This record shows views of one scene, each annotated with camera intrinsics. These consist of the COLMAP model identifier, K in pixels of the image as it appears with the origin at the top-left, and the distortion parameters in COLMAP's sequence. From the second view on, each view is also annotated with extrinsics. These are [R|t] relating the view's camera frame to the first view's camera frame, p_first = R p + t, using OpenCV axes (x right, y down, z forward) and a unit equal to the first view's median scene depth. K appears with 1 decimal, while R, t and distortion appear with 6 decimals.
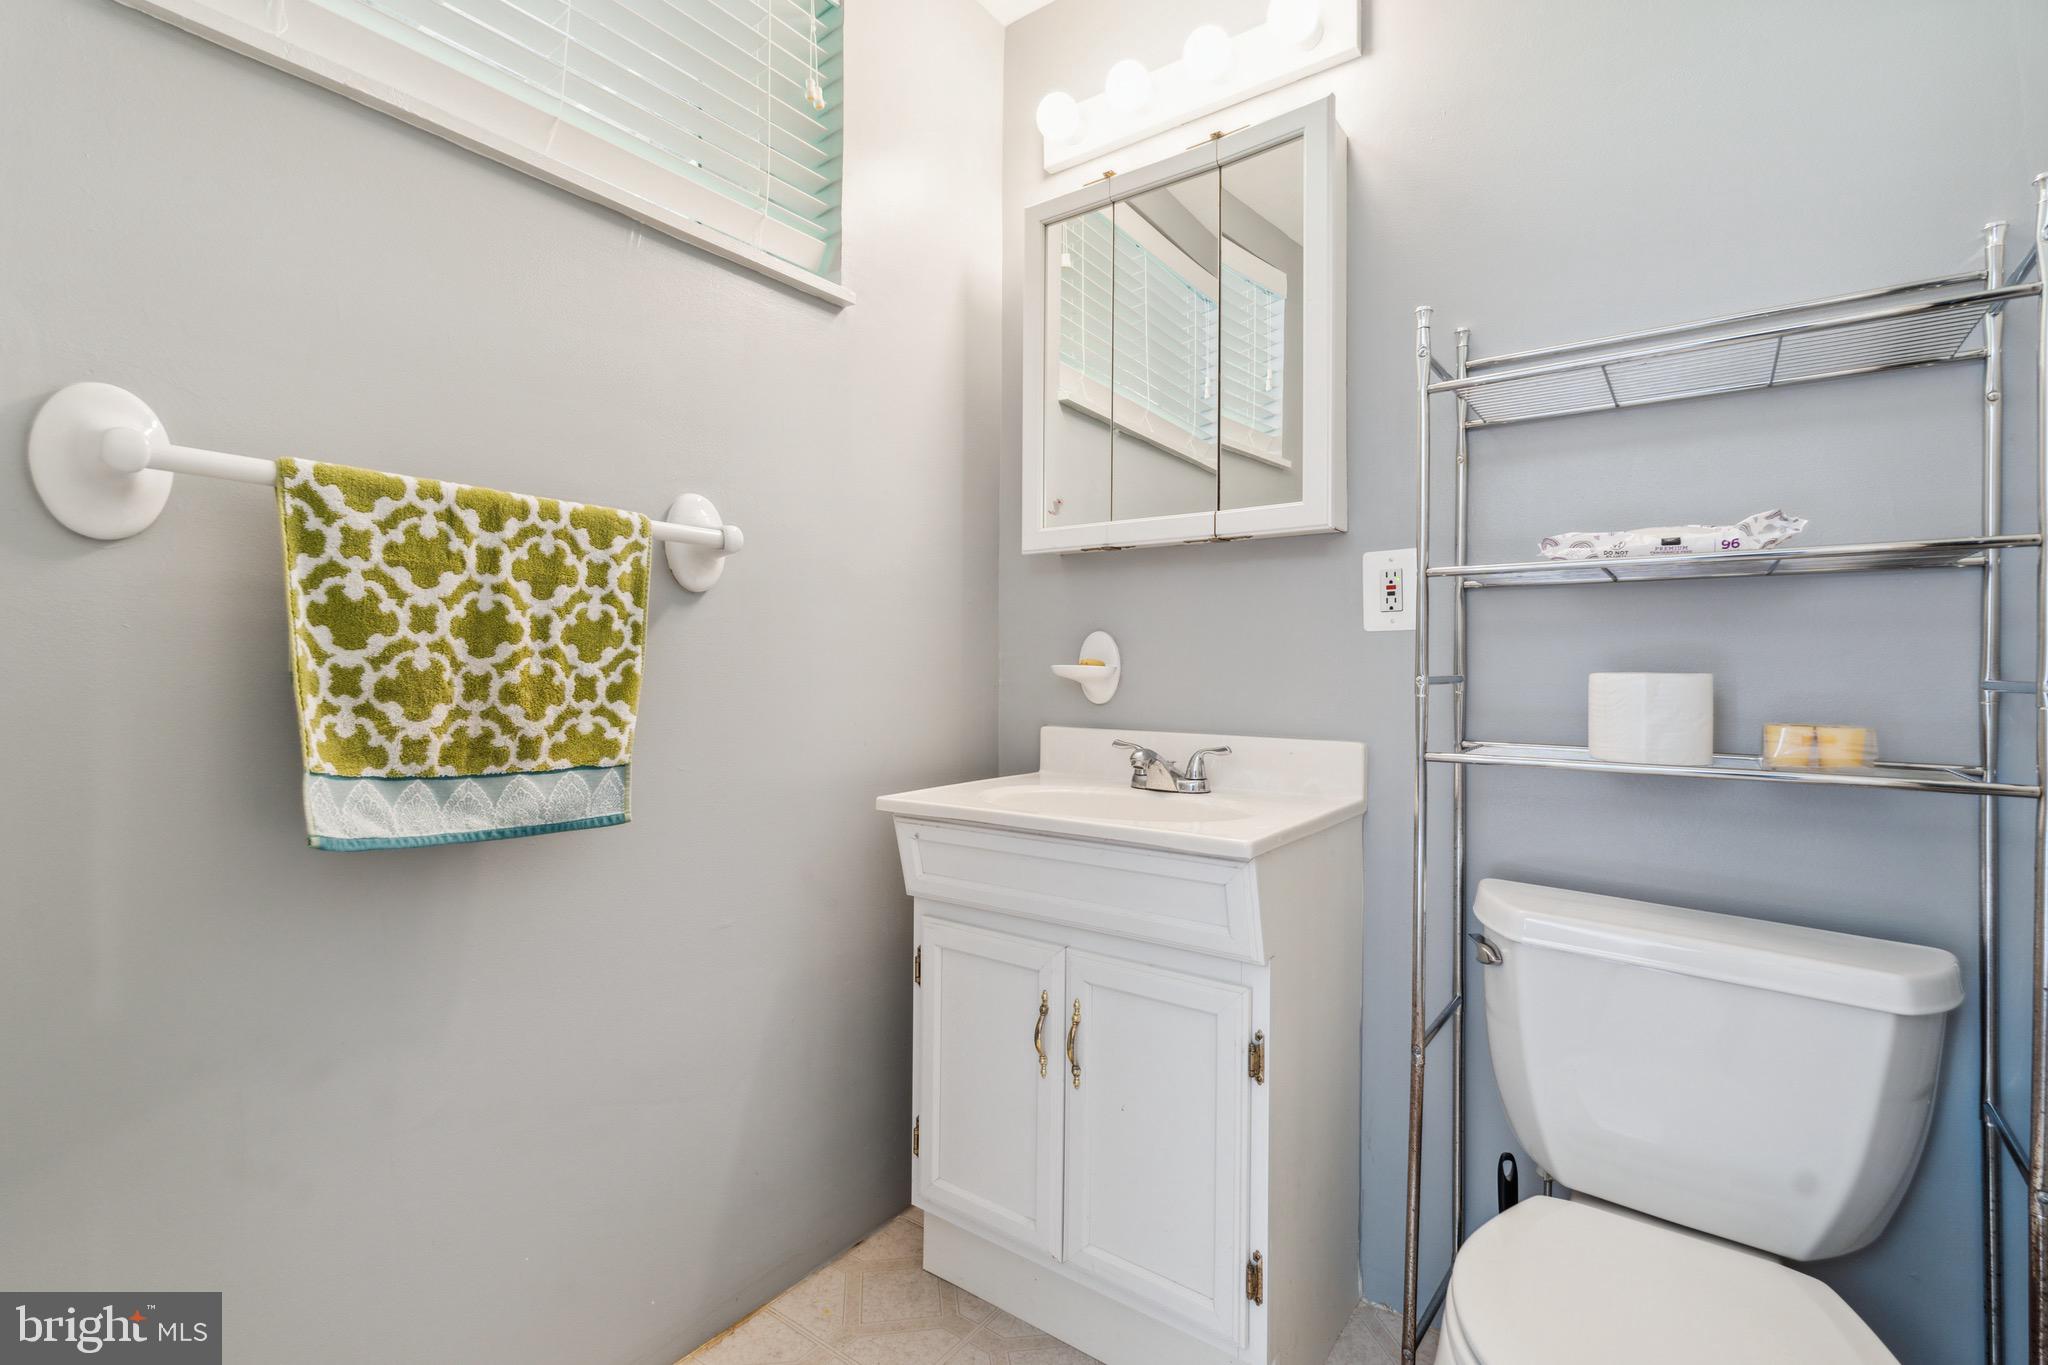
lens RADIAL K [[942.8, 0, 1024.4], [0, 942.8, 678.0], [0, 0, 1]] dist [-0.003502, -0.001221]
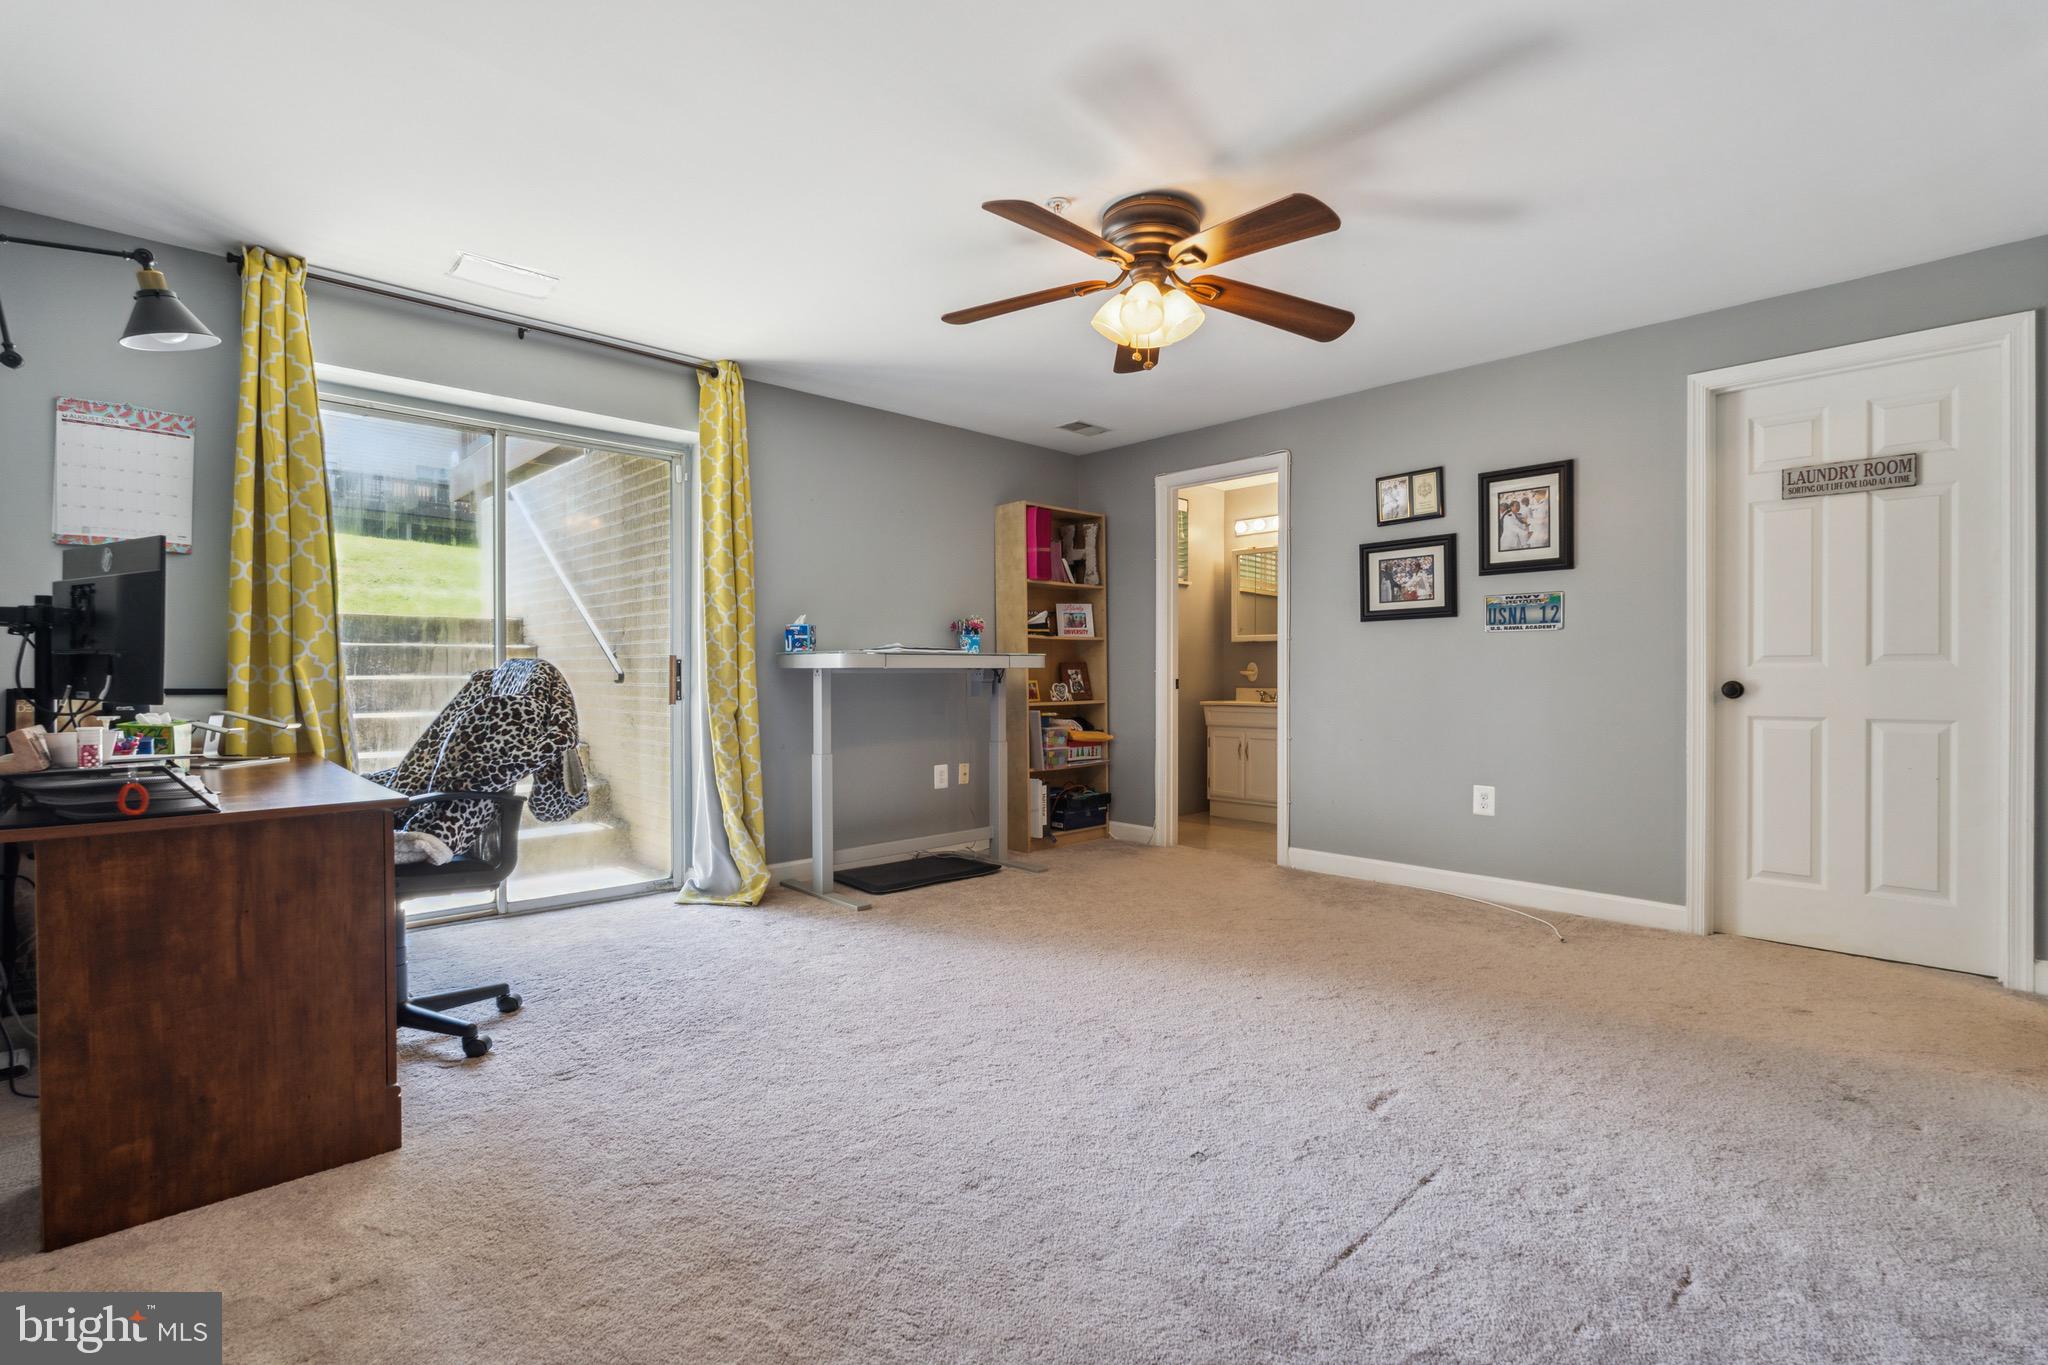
lens RADIAL K [[942.8, 0, 1019.8], [0, 942.8, 673.3], [0, 0, 1]] dist [-0.003502, -0.001221]
pose [[0.986263, -0.001831, -0.165172, -0.216031], [0.004731, 0.999842, 0.017163, -0.075462], [0.165114, -0.017709, 0.986115, -2.890664]]
